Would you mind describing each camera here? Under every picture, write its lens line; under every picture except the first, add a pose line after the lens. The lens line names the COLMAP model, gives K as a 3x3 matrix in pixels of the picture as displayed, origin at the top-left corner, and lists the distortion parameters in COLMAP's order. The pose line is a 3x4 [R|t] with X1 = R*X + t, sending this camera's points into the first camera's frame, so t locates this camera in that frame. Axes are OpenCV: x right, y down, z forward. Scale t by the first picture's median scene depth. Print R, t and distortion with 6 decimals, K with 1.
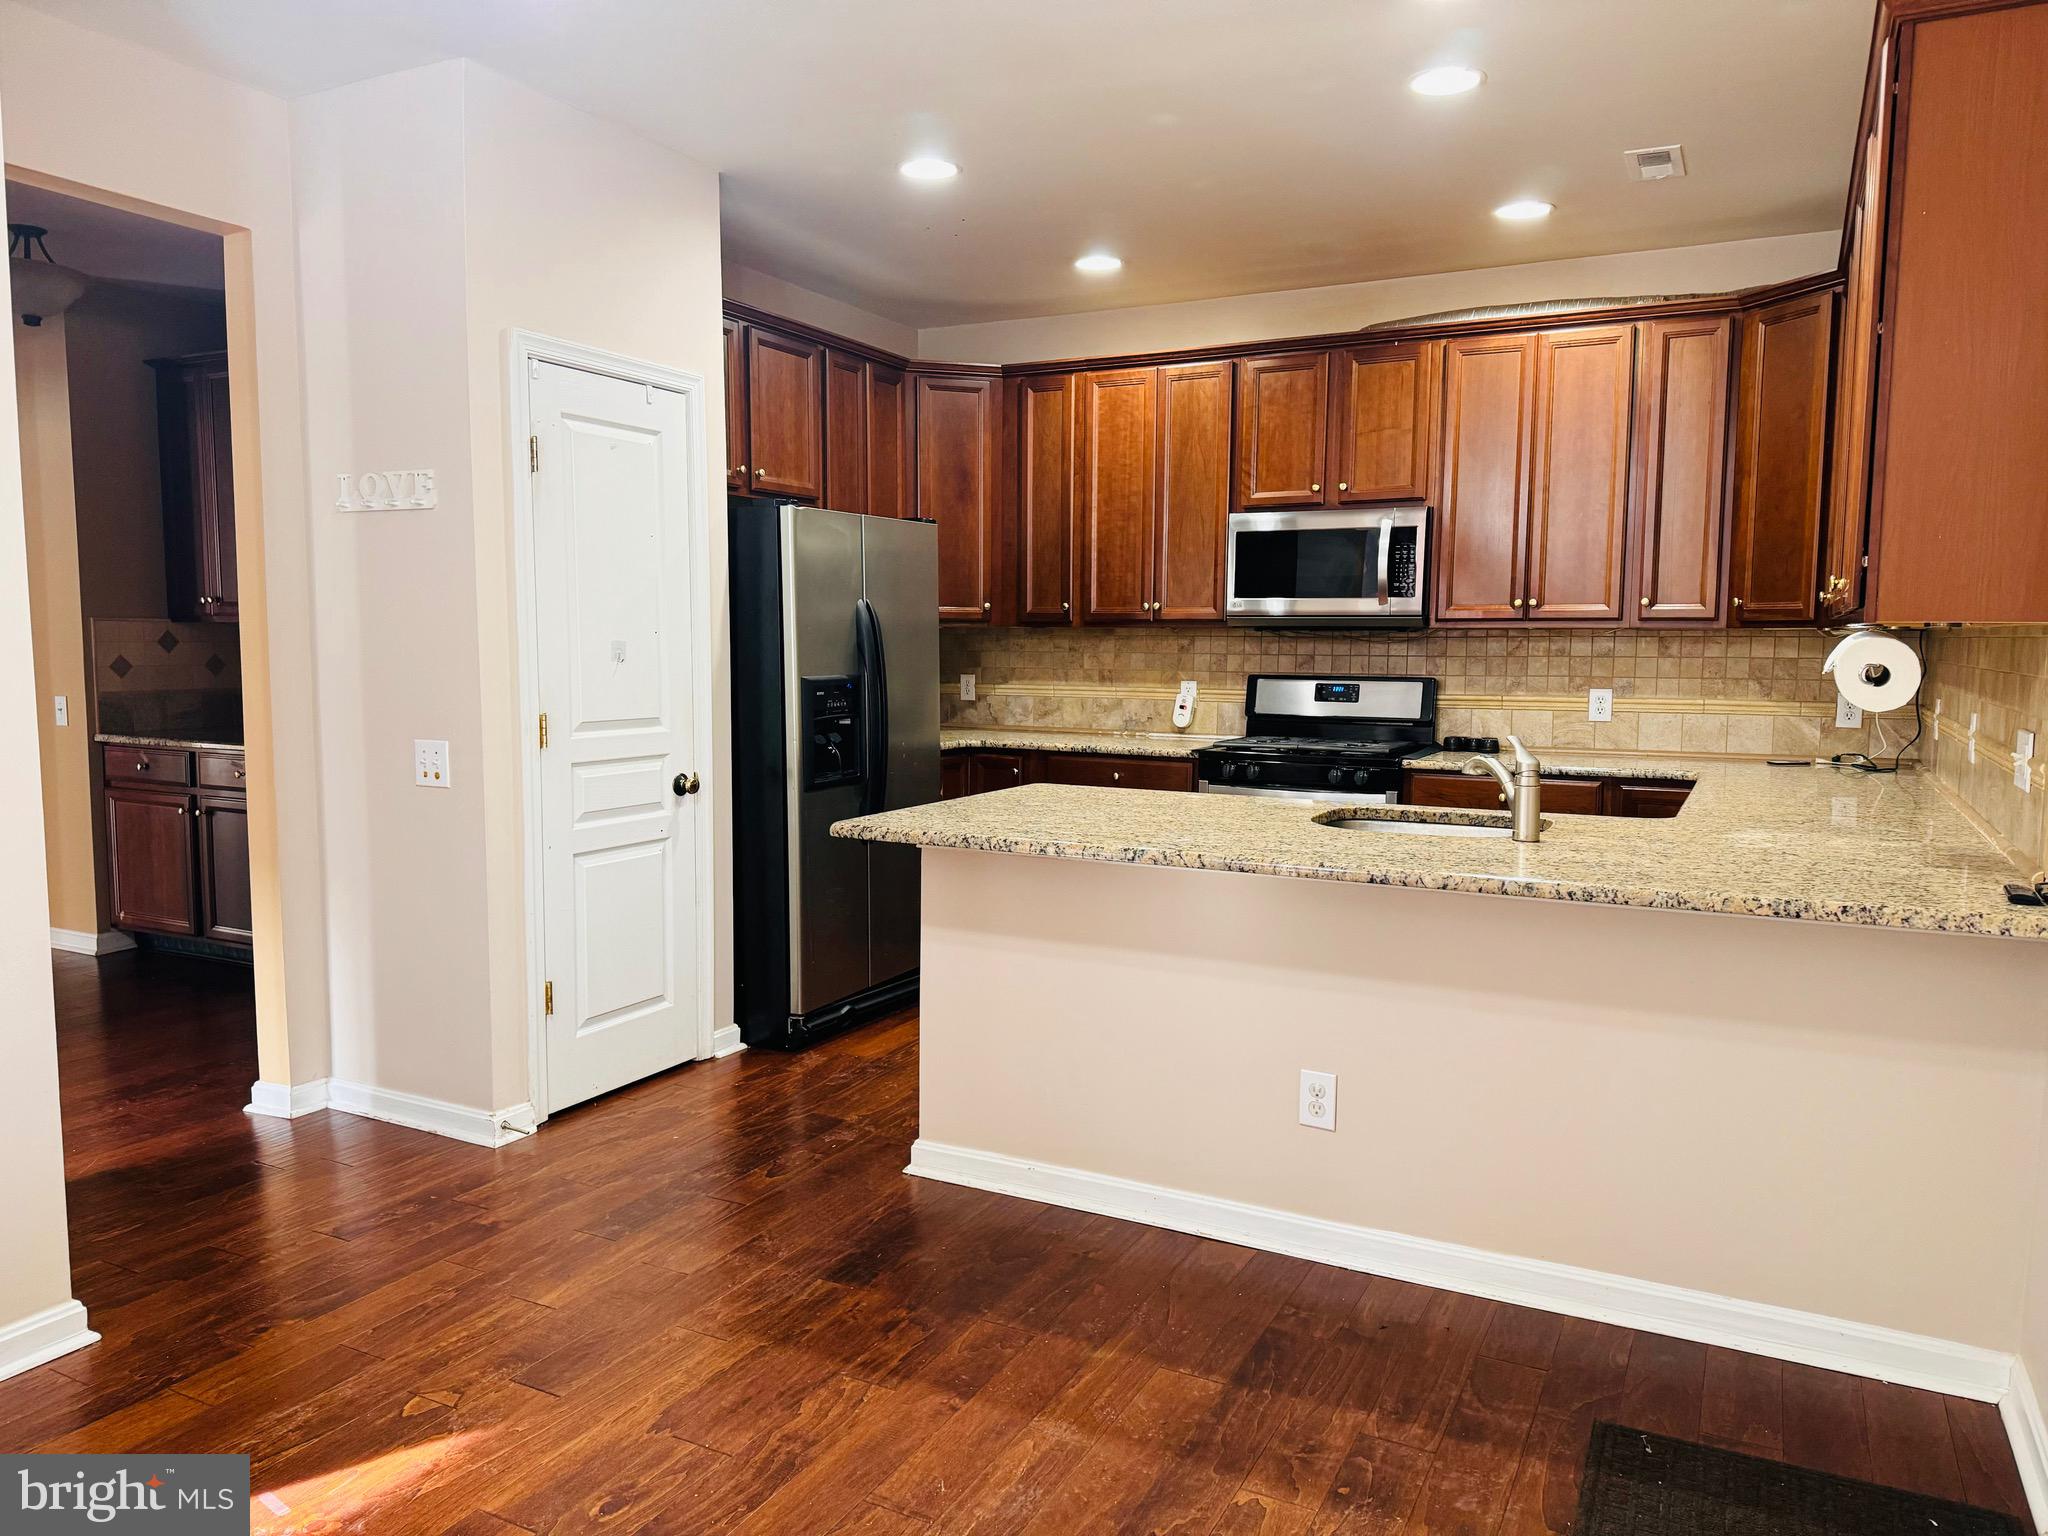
lens RADIAL K [[1436.6, 0, 1031.4], [0, 1436.6, 769.0], [0, 0, 1]] dist [0.066142, -0.072717]
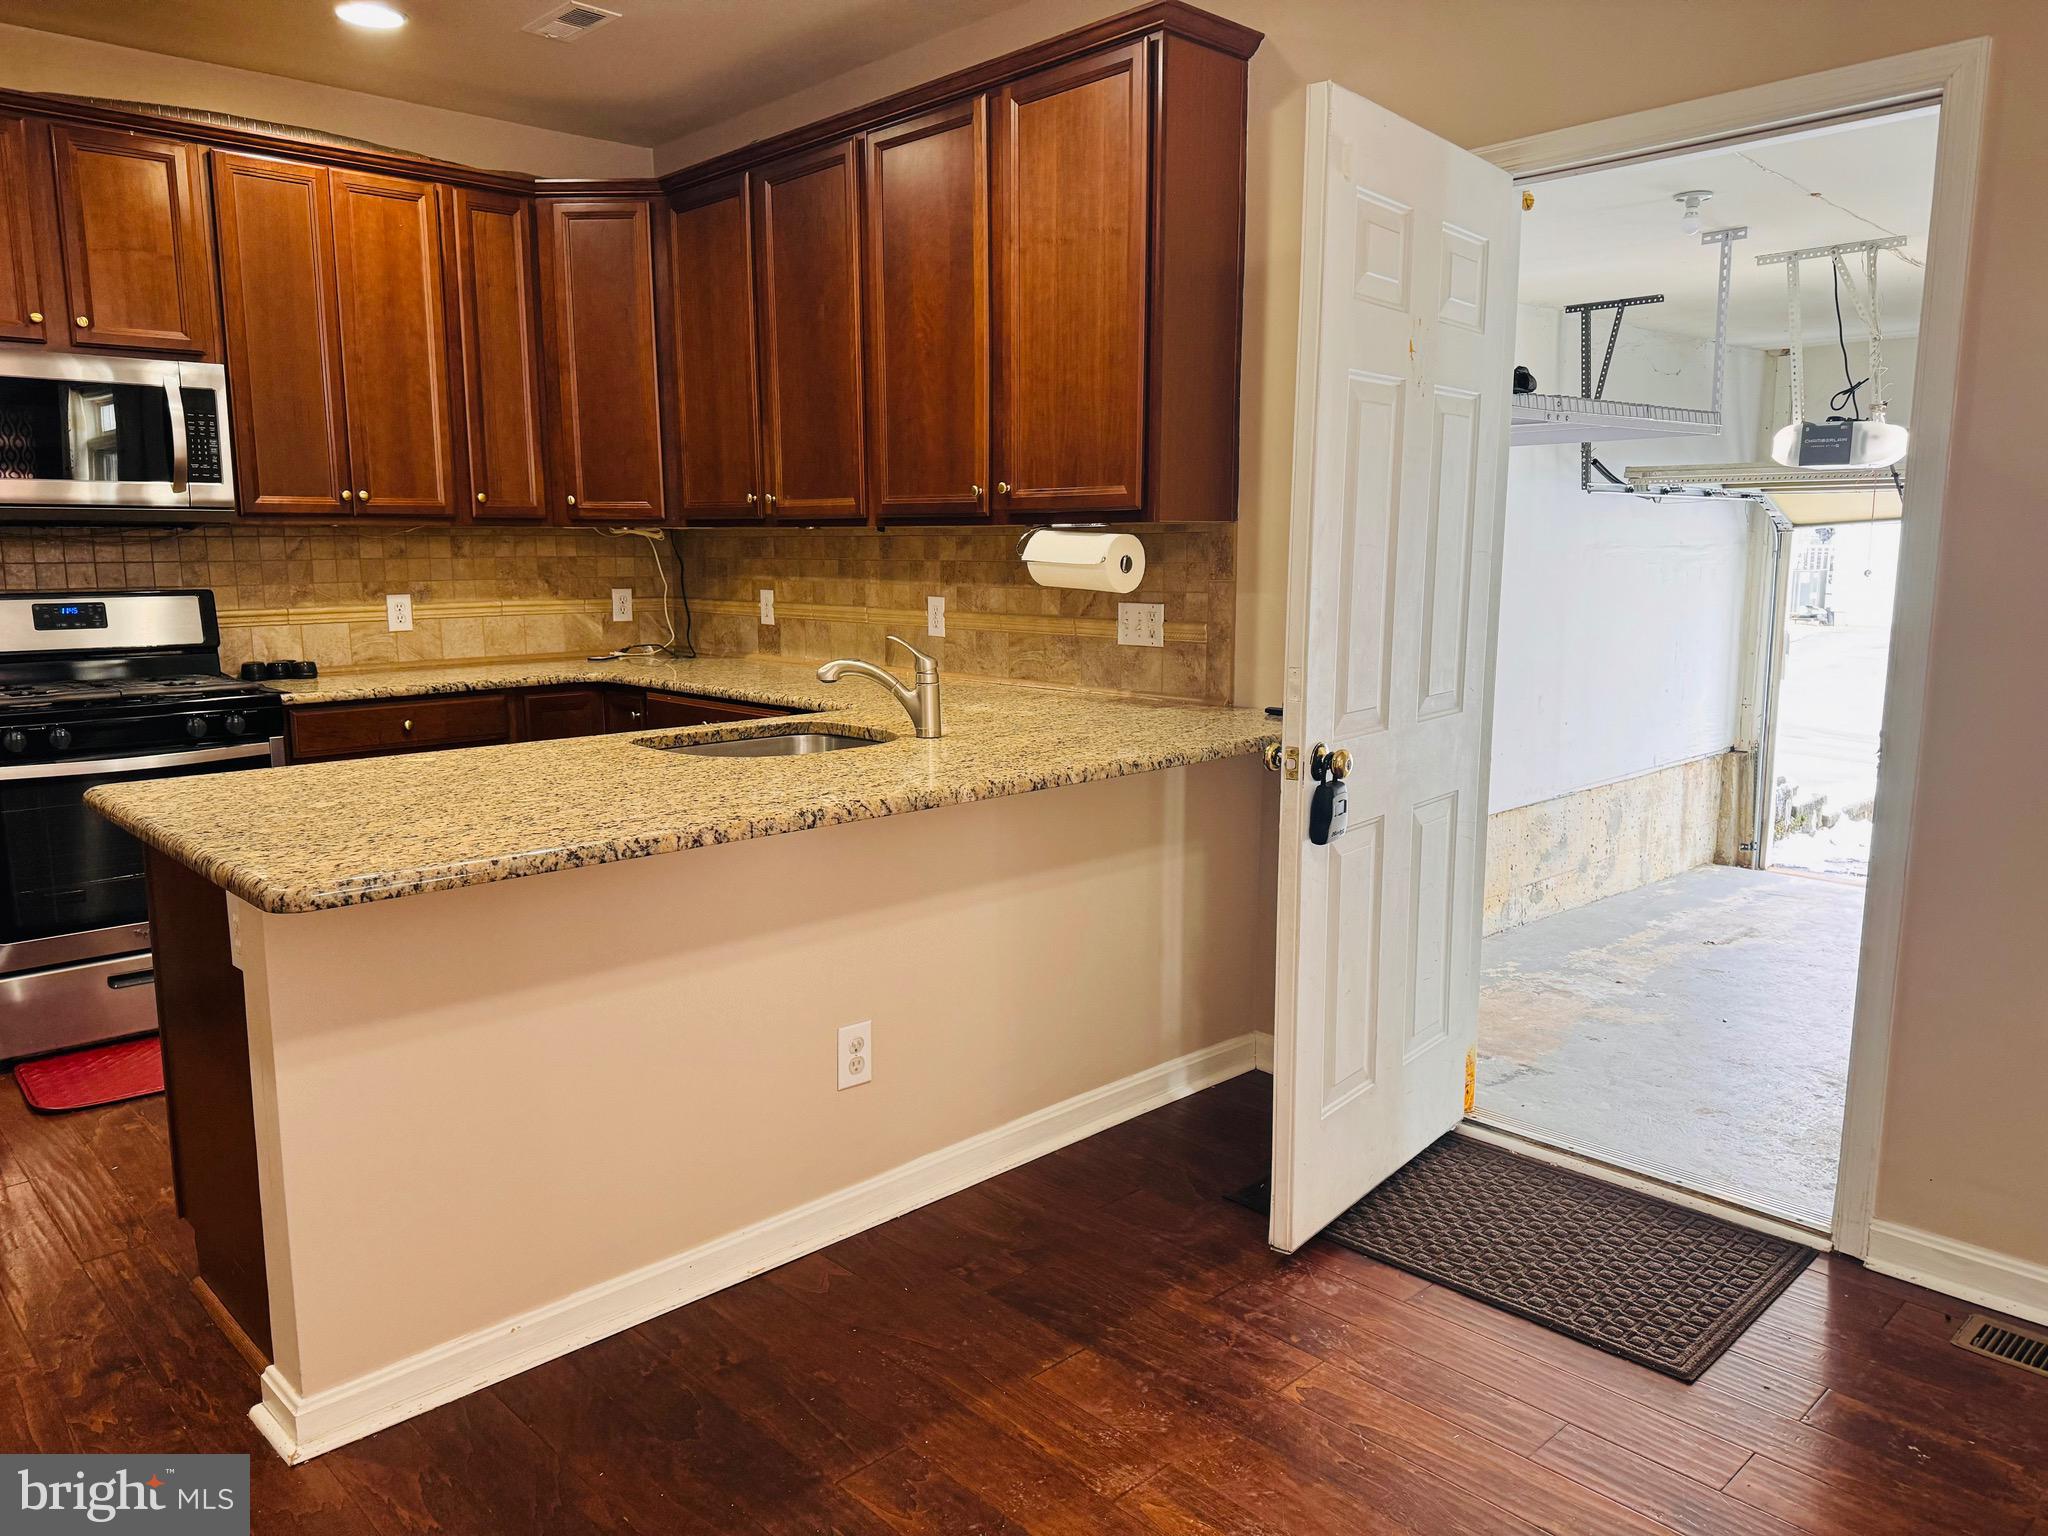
lens RADIAL K [[1436.6, 0, 1014.4], [0, 1436.6, 767.8], [0, 0, 1]] dist [0.066142, -0.072717]
pose [[0.336084, -0.153776, 0.929193, -0.391391], [0.092639, 0.987194, 0.129868, -0.037042], [-0.937265, 0.042433, 0.346026, 0.406158]]
